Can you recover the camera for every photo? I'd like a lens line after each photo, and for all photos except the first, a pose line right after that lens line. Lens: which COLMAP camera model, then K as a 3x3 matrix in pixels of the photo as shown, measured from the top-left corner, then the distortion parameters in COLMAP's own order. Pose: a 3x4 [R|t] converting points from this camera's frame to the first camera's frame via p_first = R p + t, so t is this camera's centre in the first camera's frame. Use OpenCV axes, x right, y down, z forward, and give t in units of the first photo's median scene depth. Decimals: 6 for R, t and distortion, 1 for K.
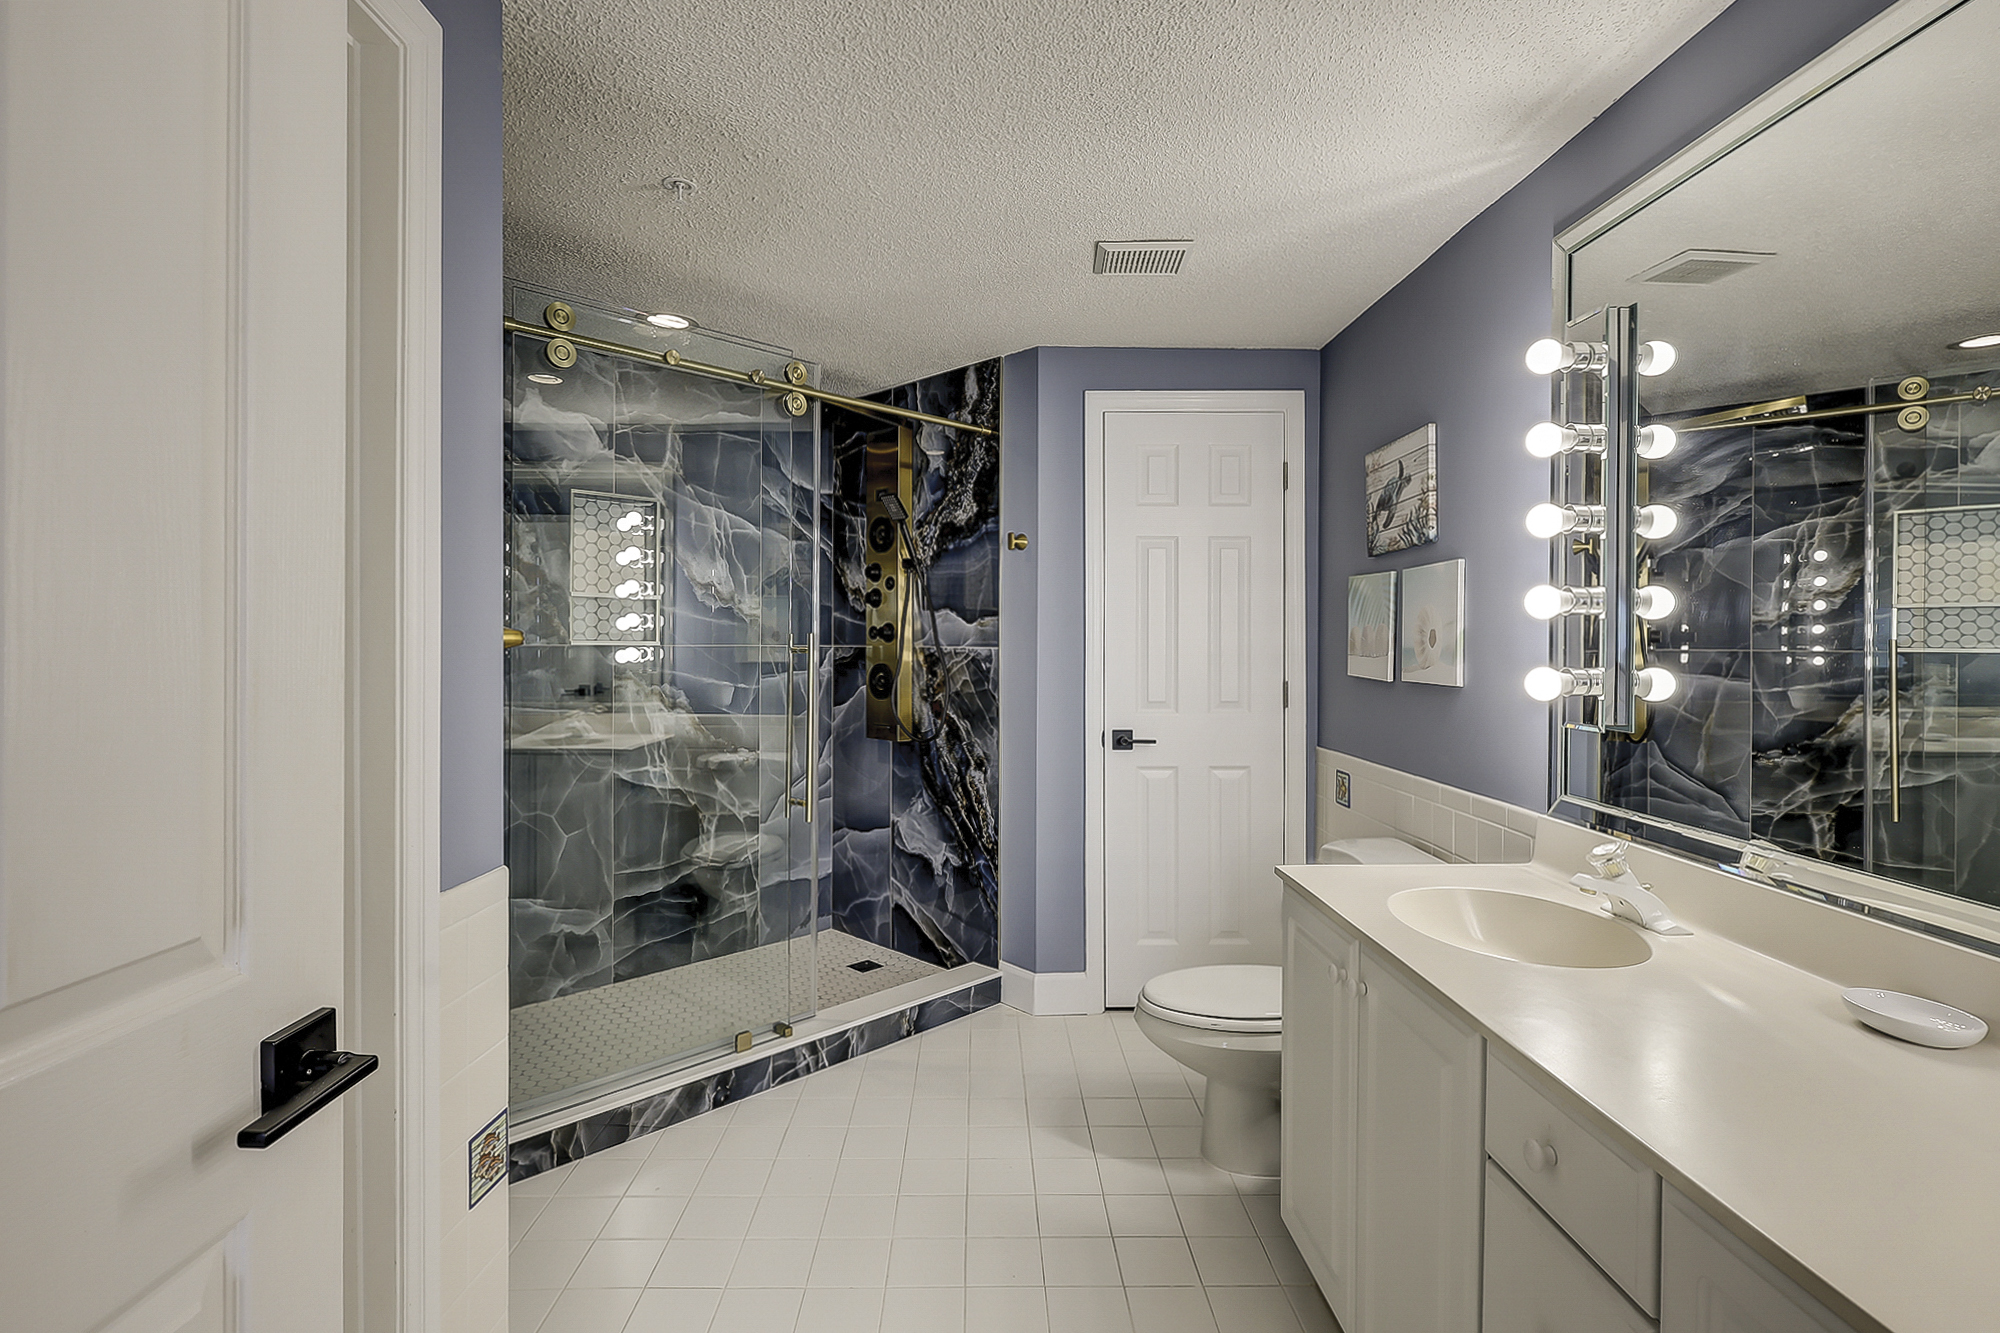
lens RADIAL K [[976.9, 0, 1002.7], [0, 976.9, 652.1], [0, 0, 1]] dist [-0.002081, 0.000125]
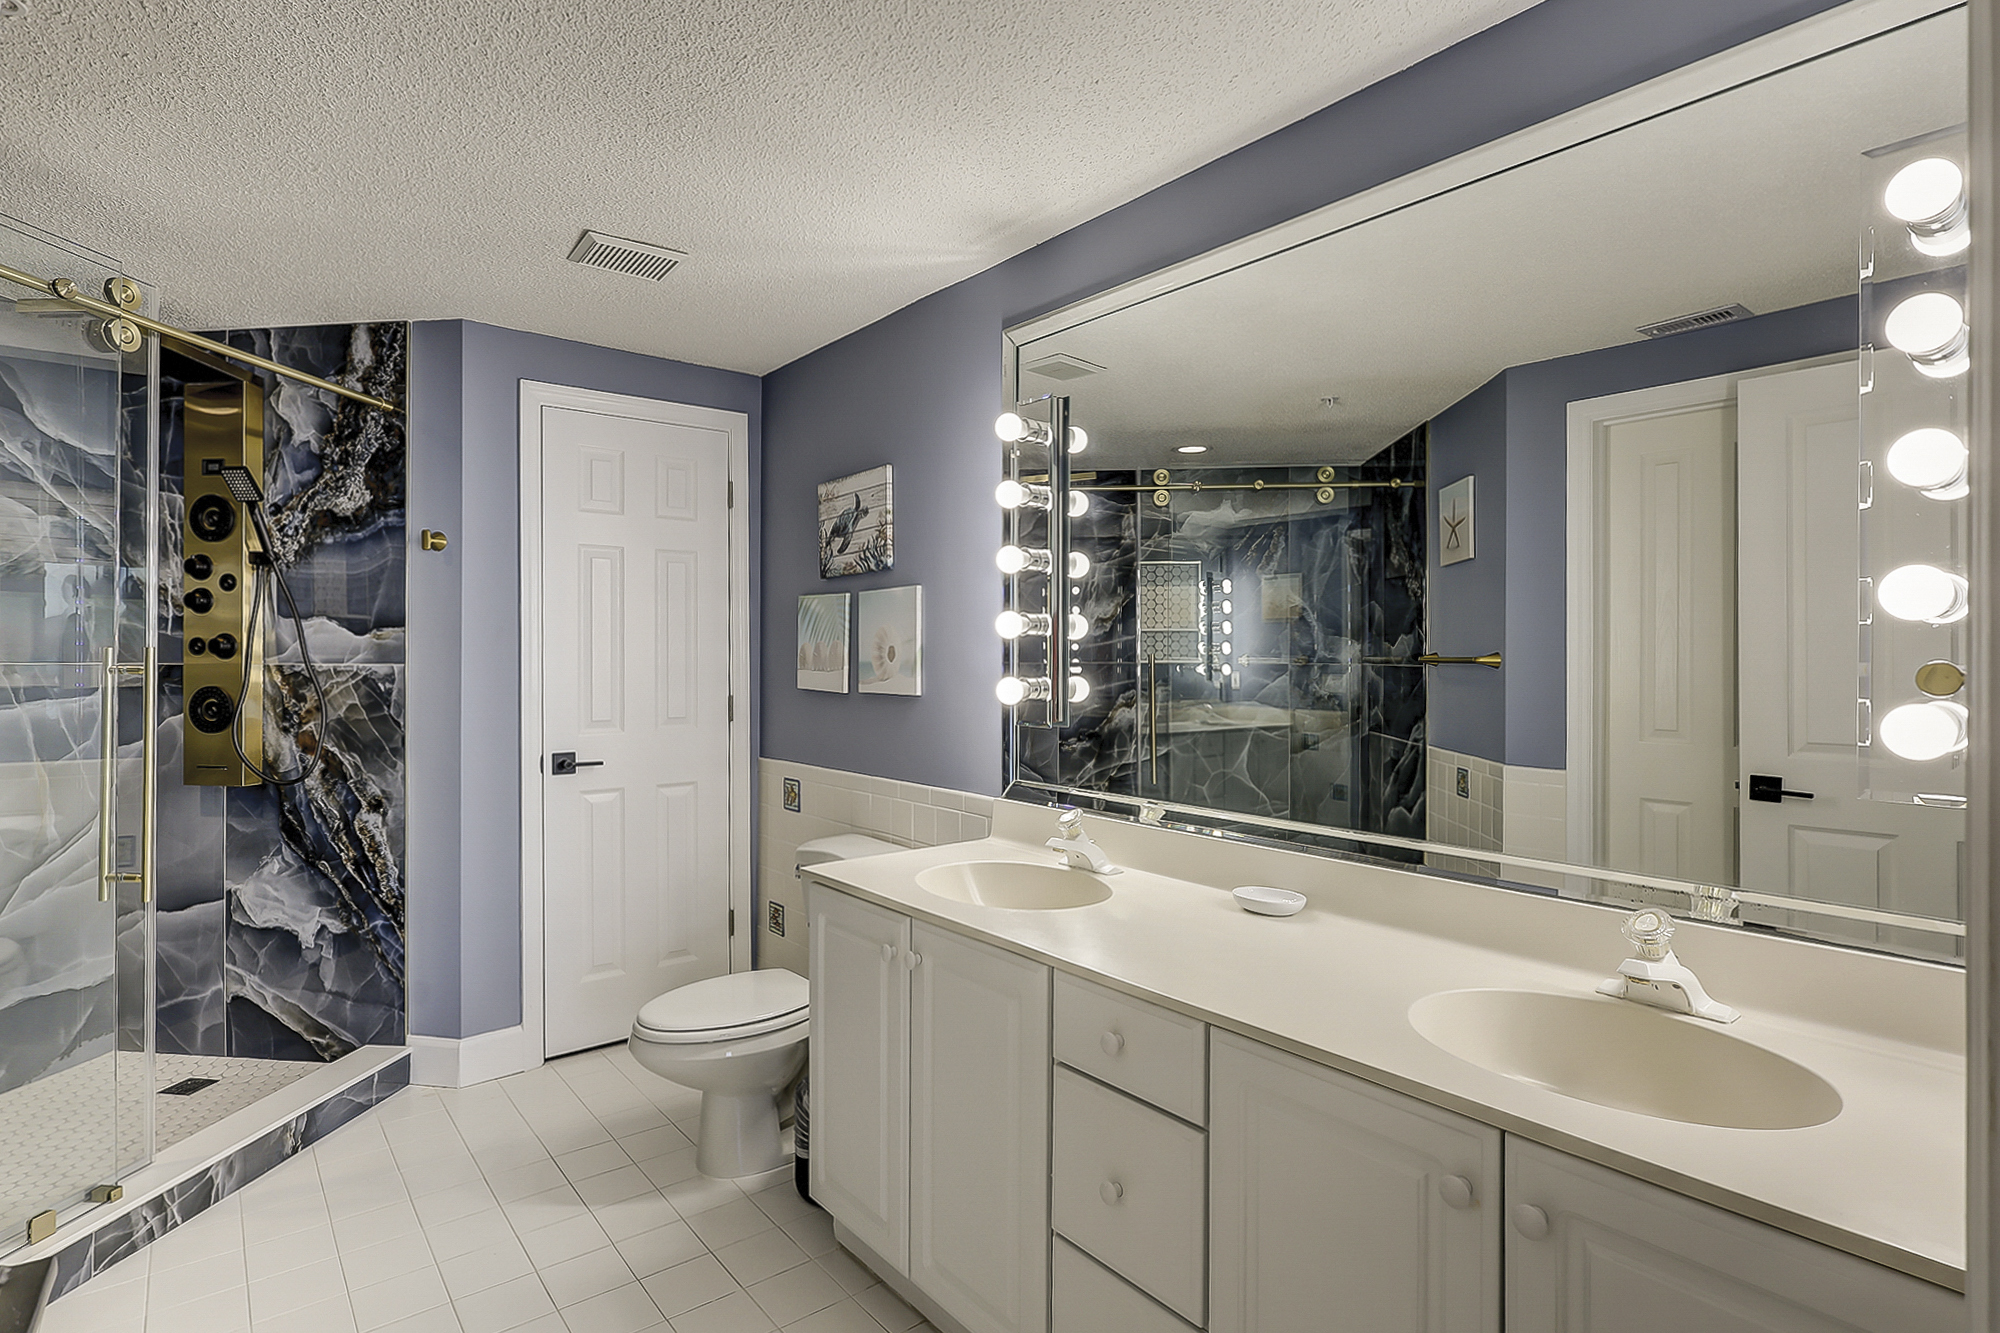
lens RADIAL K [[976.9, 0, 1023.4], [0, 976.9, 661.7], [0, 0, 1]] dist [-0.002081, 0.000125]
pose [[0.788497, -0.005487, 0.615014, -0.106358], [0.008421, 0.999963, -0.001875, -0.000935], [-0.614981, 0.006658, 0.788514, 0.005729]]
